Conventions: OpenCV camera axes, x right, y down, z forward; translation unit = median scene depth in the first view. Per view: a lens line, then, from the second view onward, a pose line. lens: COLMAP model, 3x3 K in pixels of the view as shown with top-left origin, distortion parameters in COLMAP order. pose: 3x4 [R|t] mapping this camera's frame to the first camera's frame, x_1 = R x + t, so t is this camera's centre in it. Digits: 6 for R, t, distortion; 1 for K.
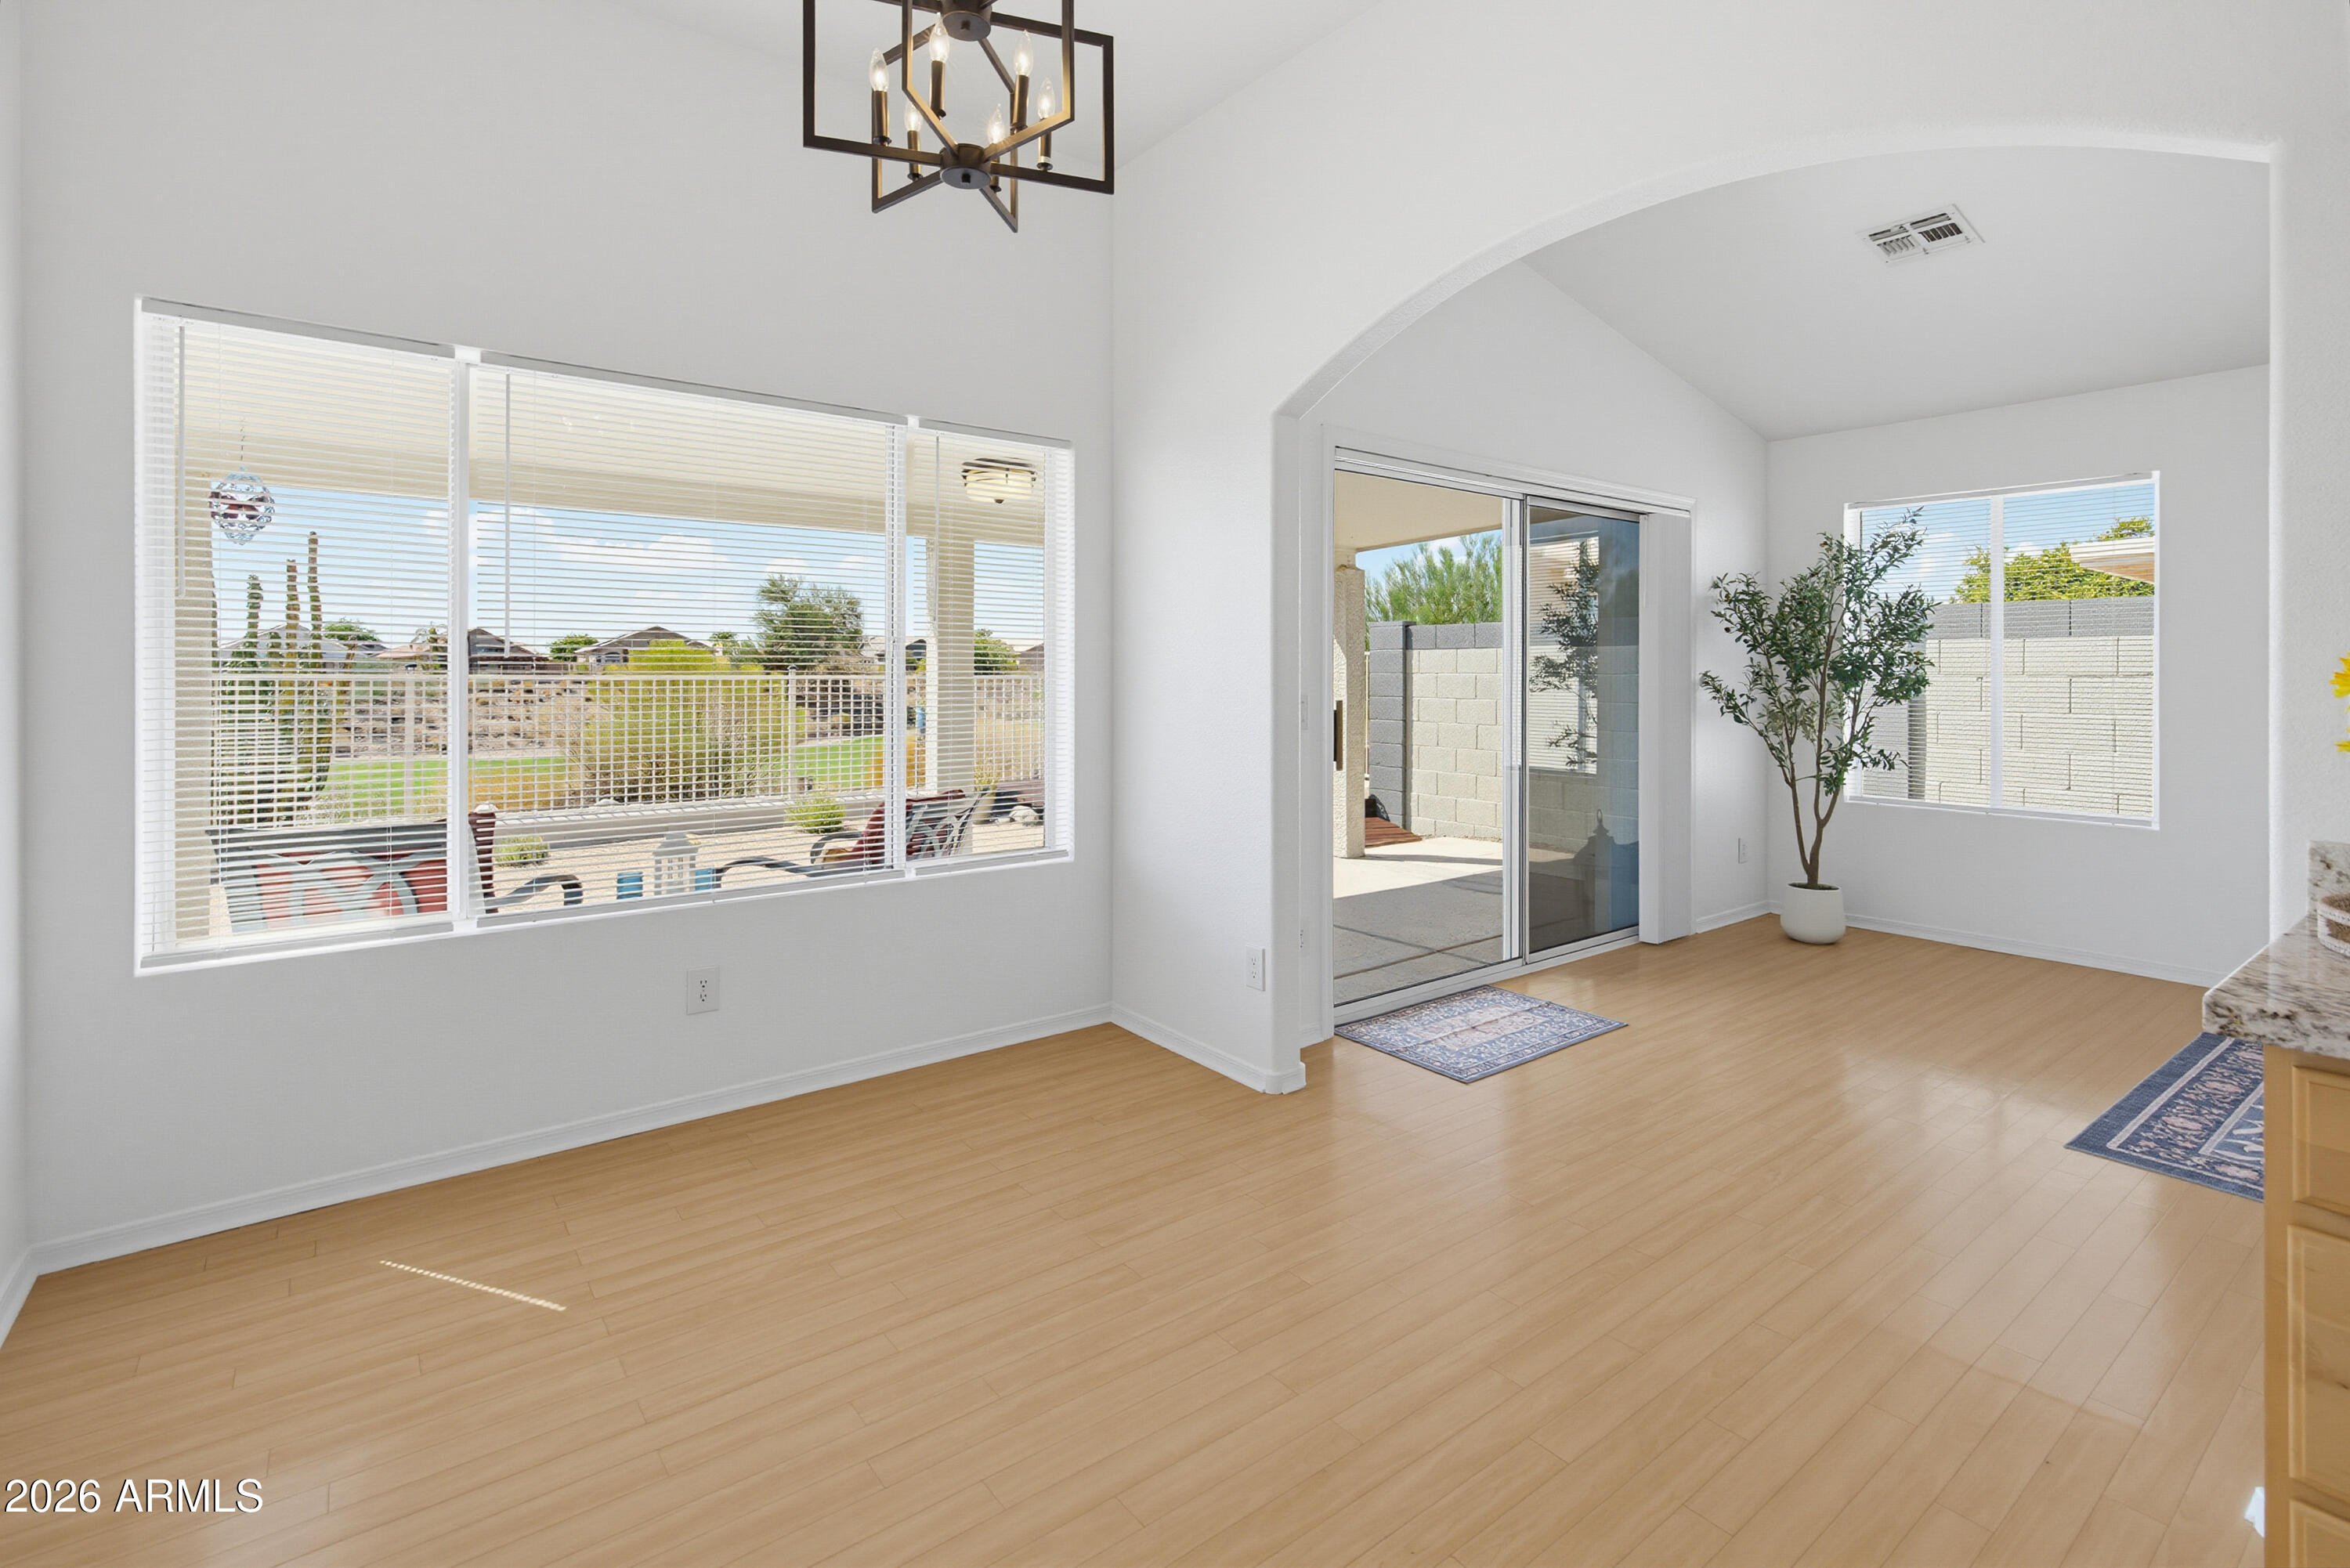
lens RADIAL K [[1084.8, 0, 1173.9], [0, 1084.8, 673.1], [0, 0, 1]] dist [0.003421, 0.000430]
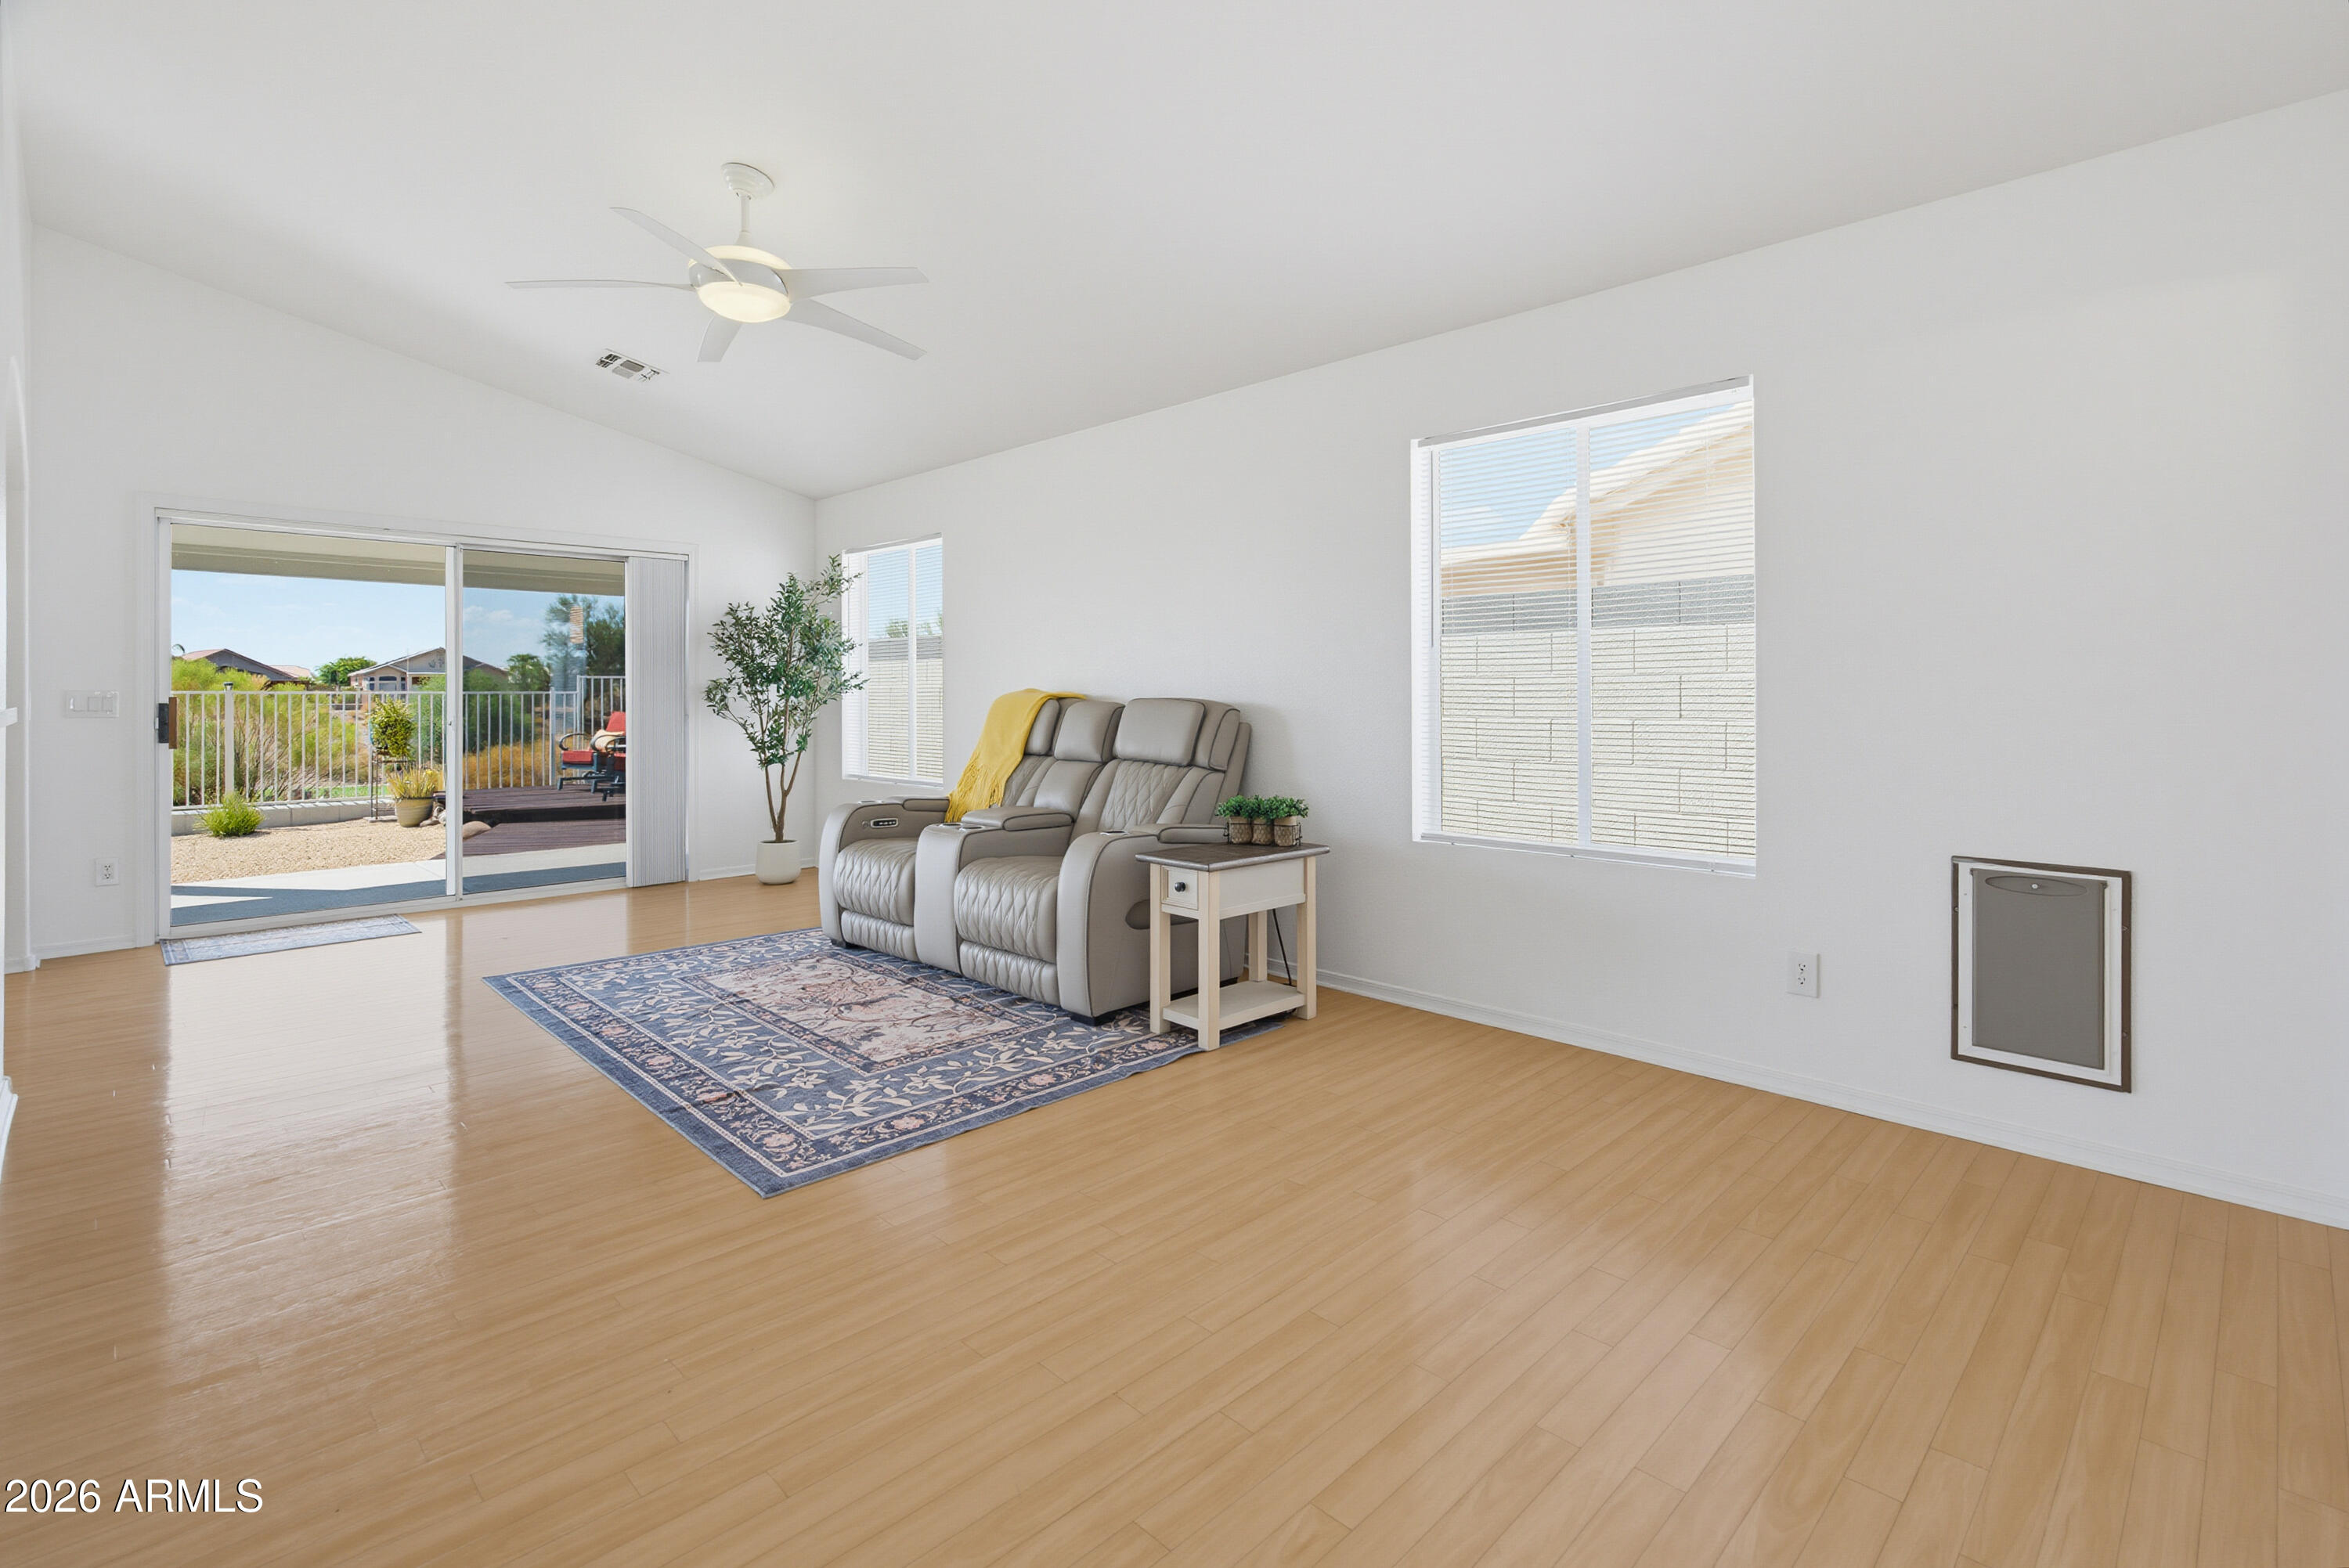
lens RADIAL K [[1091.0, 0, 1179.5], [0, 1091.0, 688.2], [0, 0, 1]] dist [0.003172, 0.000111]
pose [[0.992301, -0.004161, 0.123779, 0.907442], [0.004998, 0.999967, -0.006447, 0.021733], [-0.123748, 0.007016, 0.992289, -0.371983]]
